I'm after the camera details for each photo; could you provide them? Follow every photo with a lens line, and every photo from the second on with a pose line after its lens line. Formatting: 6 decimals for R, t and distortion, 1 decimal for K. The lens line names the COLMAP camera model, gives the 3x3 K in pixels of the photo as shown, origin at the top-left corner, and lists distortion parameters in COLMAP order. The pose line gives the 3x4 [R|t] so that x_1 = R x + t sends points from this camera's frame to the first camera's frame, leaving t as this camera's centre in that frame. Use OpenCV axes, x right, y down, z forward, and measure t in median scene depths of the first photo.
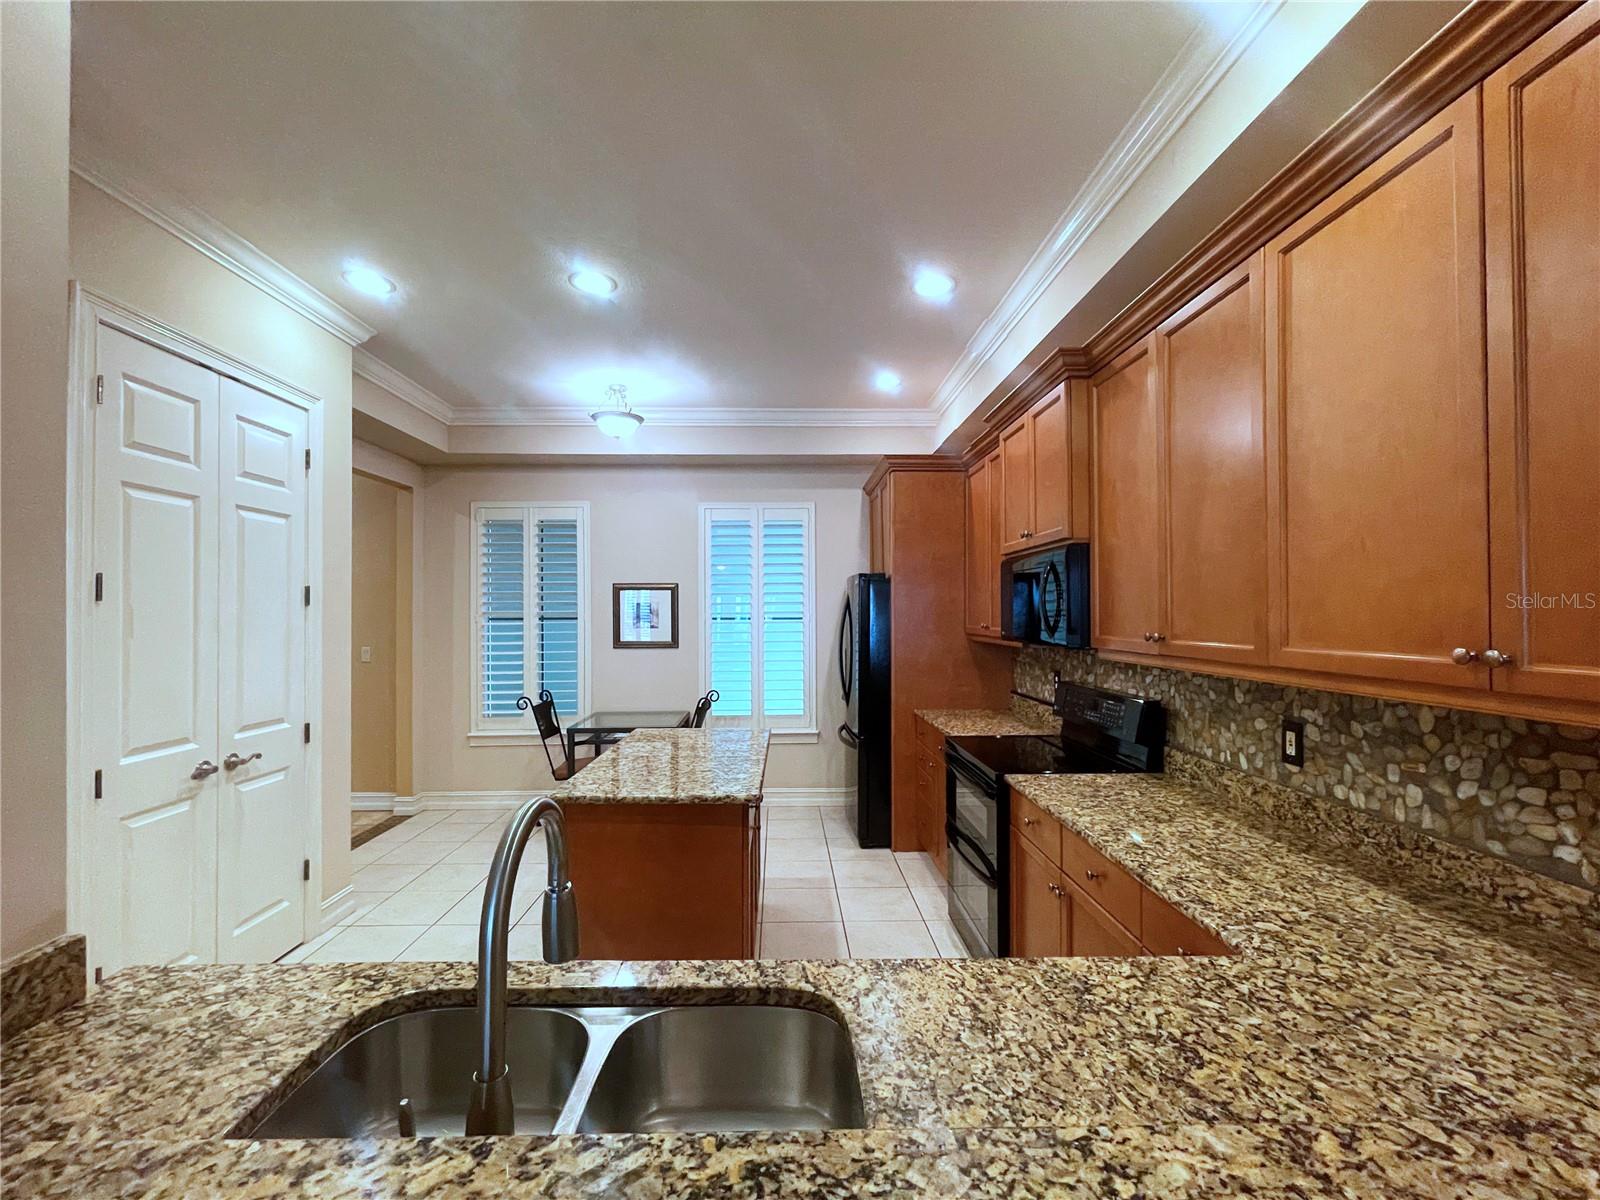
lens RADIAL K [[660.8, 0, 789.7], [0, 660.8, 603.4], [0, 0, 1]] dist [-0.000627, 0.000130]
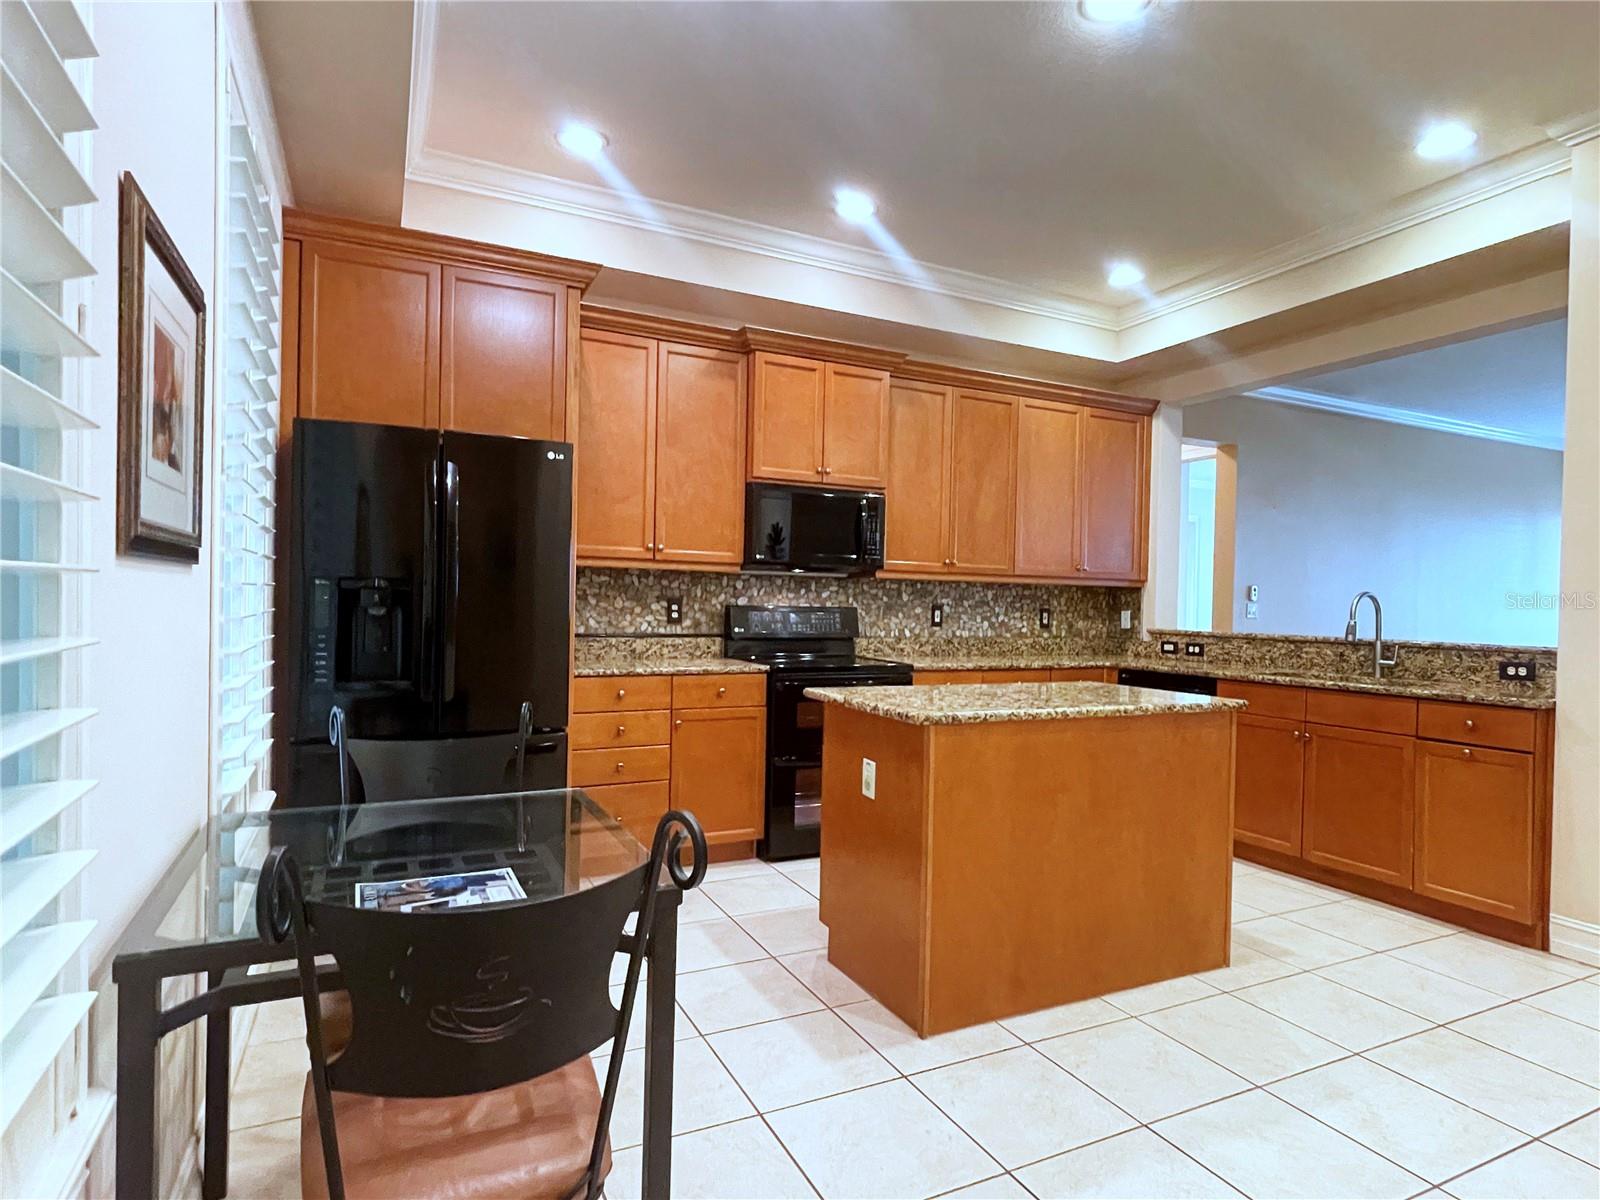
lens RADIAL K [[857.4, 0, 800.0], [0, 857.4, 600.0], [0, 0, 1]] dist [-0.002240, -0.000377]
pose [[-0.422463, -0.006338, 0.906358, -0.918956], [-0.034422, 0.999366, -0.009056, 0.126260], [-0.905727, -0.035024, -0.422413, 1.576311]]
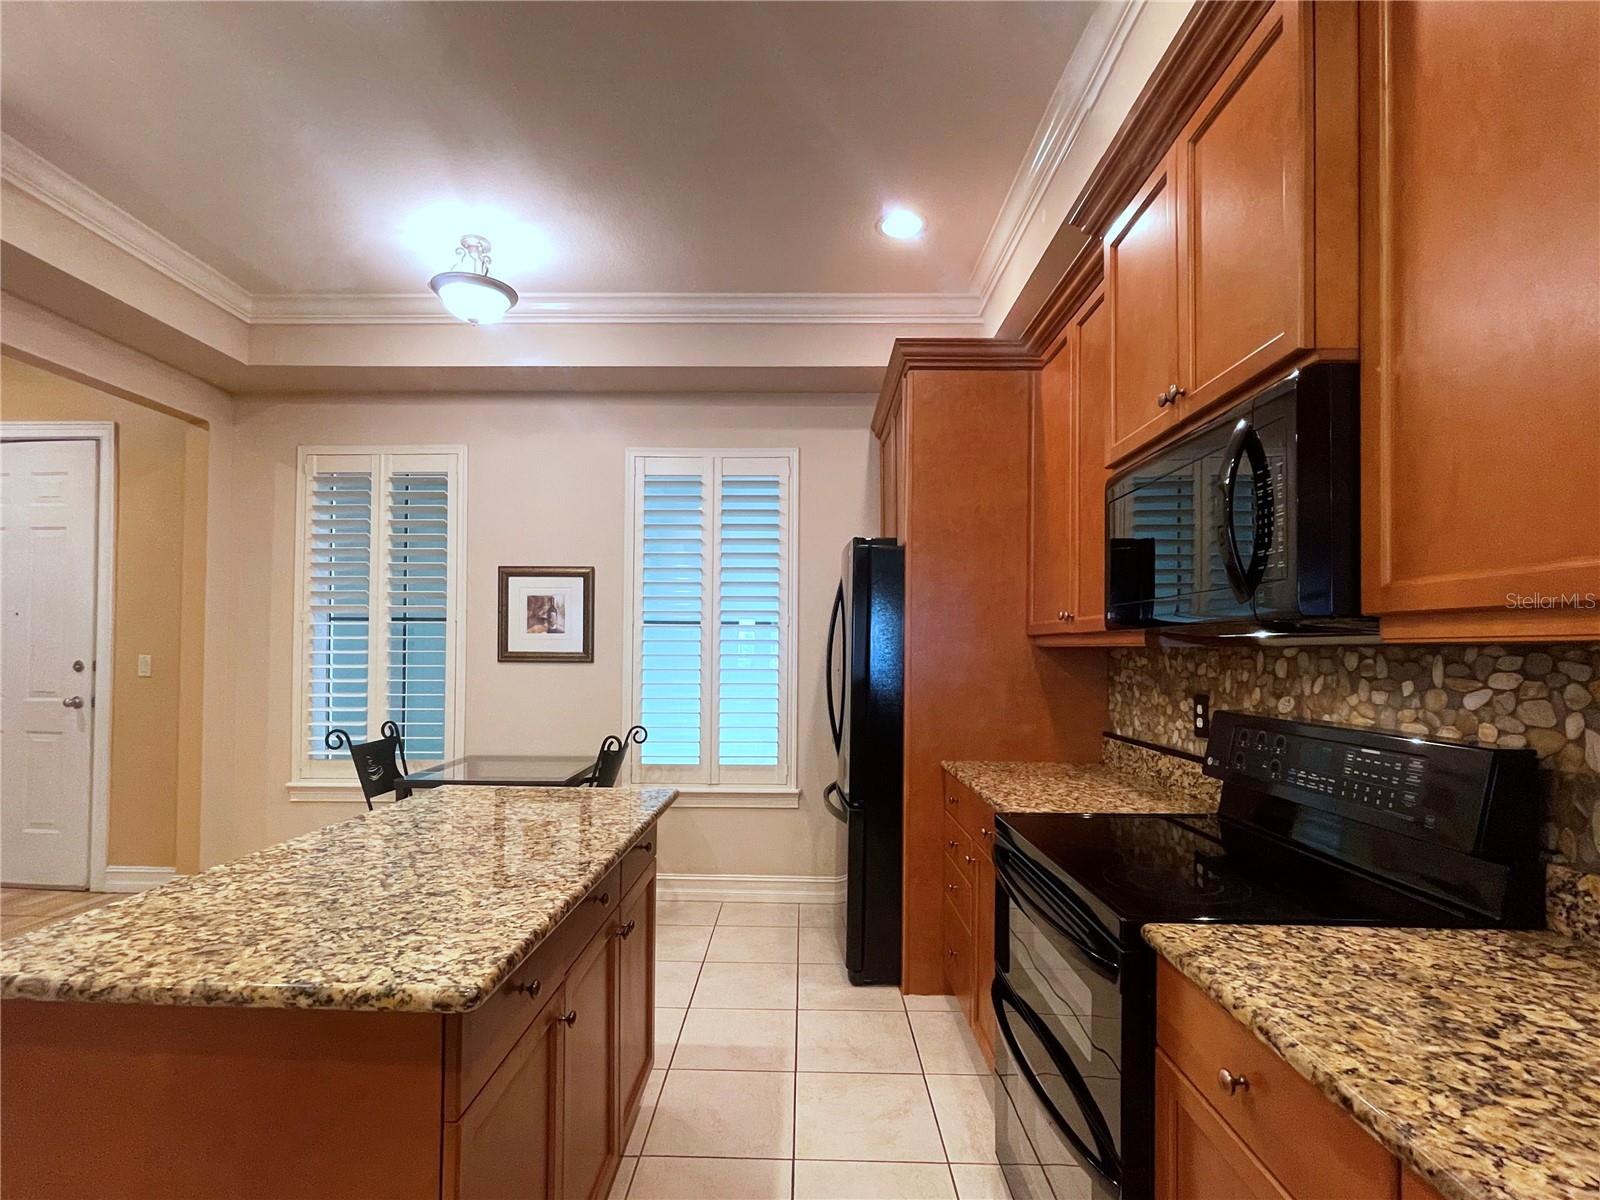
lens RADIAL K [[729.8, 0, 789.7], [0, 729.8, 638.6], [0, 0, 1]] dist [-0.000676, 0.000428]
pose [[0.999228, 0.012076, -0.037382, 0.100314], [-0.012181, 0.999922, -0.002599, 0.071457], [0.037347, 0.003052, 0.999298, 0.445457]]
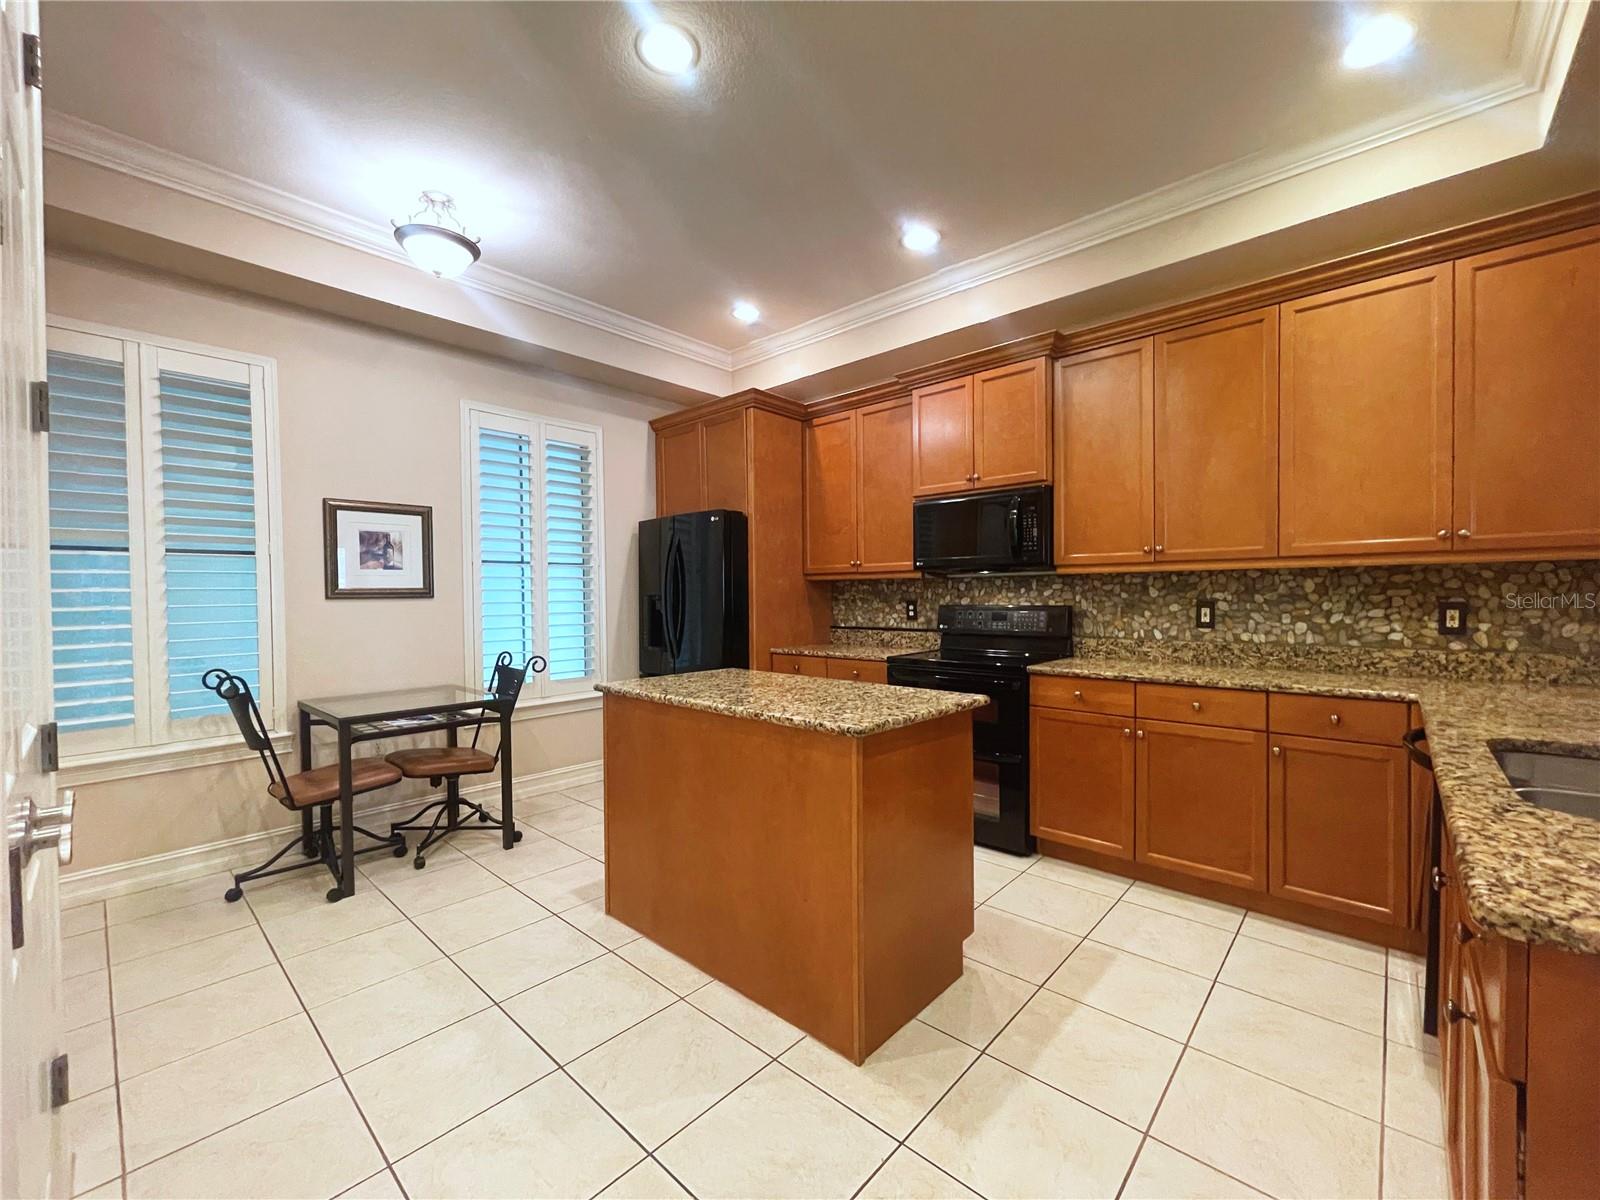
lens RADIAL K [[660.8, 0, 789.7], [0, 660.8, 603.4], [0, 0, 1]] dist [-0.000627, 0.000130]
pose [[0.687275, -0.012827, 0.726284, -0.714574], [-0.003668, 0.999770, 0.021128, 0.096112], [-0.726388, -0.017185, 0.687069, 0.392870]]
